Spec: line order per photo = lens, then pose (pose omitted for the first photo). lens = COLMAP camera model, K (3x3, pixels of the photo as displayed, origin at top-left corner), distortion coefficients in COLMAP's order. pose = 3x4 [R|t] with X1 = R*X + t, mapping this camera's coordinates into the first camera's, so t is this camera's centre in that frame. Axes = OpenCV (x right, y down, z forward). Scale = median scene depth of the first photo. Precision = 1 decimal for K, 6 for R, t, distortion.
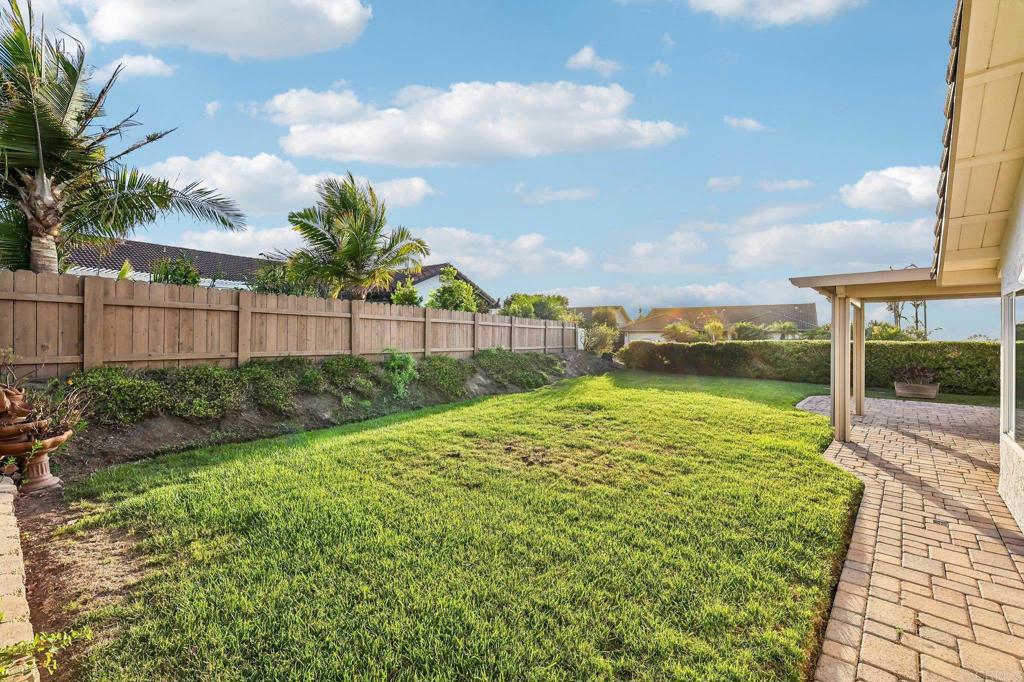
lens RADIAL K [[438.1, 0, 516.7], [0, 438.1, 339.4], [0, 0, 1]] dist [-0.000925, -0.000538]
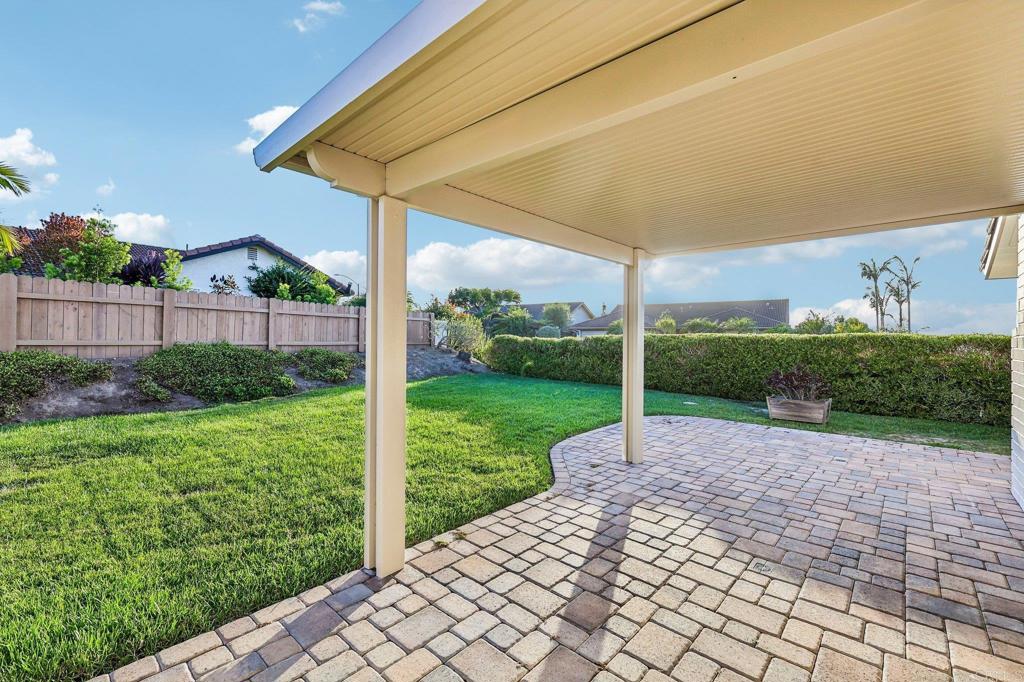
lens RADIAL K [[438.1, 0, 516.7], [0, 438.1, 339.4], [0, 0, 1]] dist [-0.000925, -0.000538]
pose [[0.999971, 0.003982, -0.006517, 0.394196], [-0.003988, 0.999992, -0.000937, 0.013080], [0.006513, 0.000963, 0.999978, 0.279739]]
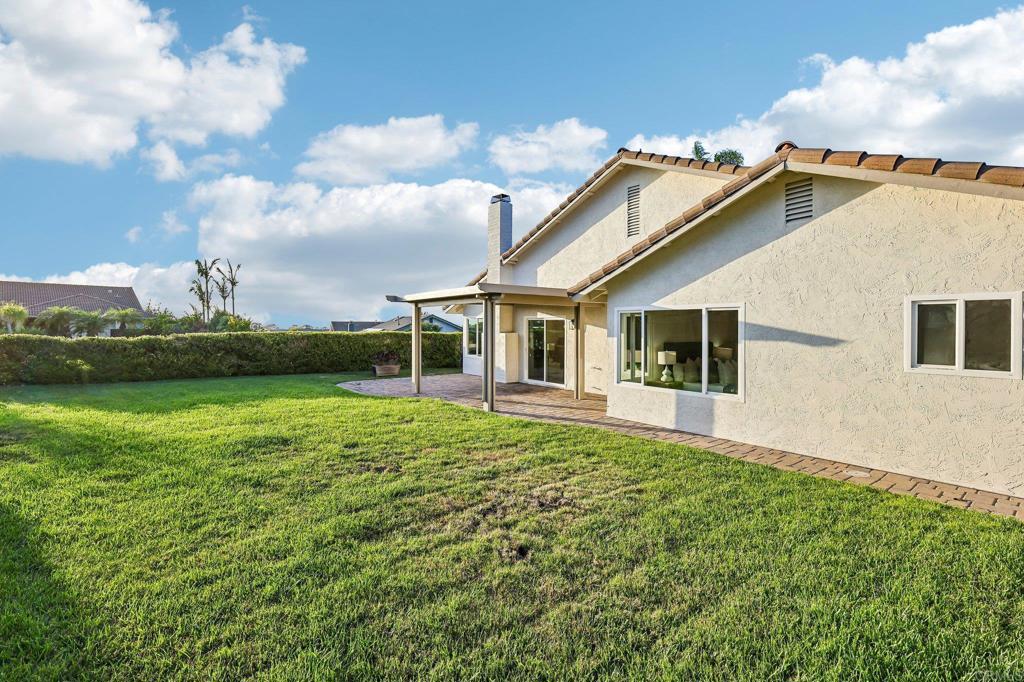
lens RADIAL K [[436.3, 0, 513.7], [0, 436.3, 318.7], [0, 0, 1]] dist [0.001627, 0.000466]
pose [[0.145319, 0.013082, 0.989298, -0.258642], [0.004176, 0.999896, -0.013836, -0.012213], [-0.989376, 0.006142, 0.145249, 0.334813]]
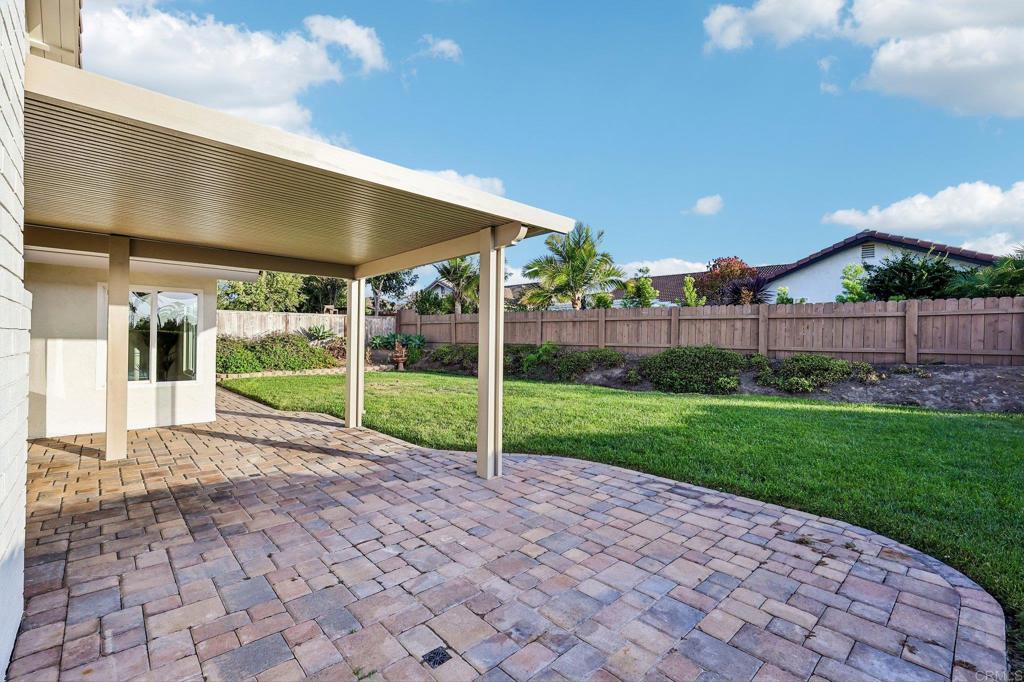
lens RADIAL K [[438.1, 0, 516.7], [0, 438.1, 339.4], [0, 0, 1]] dist [-0.000925, -0.000538]
pose [[-0.083135, -0.007411, -0.996511, 0.796329], [-0.015336, 0.999863, -0.006157, 0.017261], [0.996420, 0.014771, -0.083237, 0.683875]]
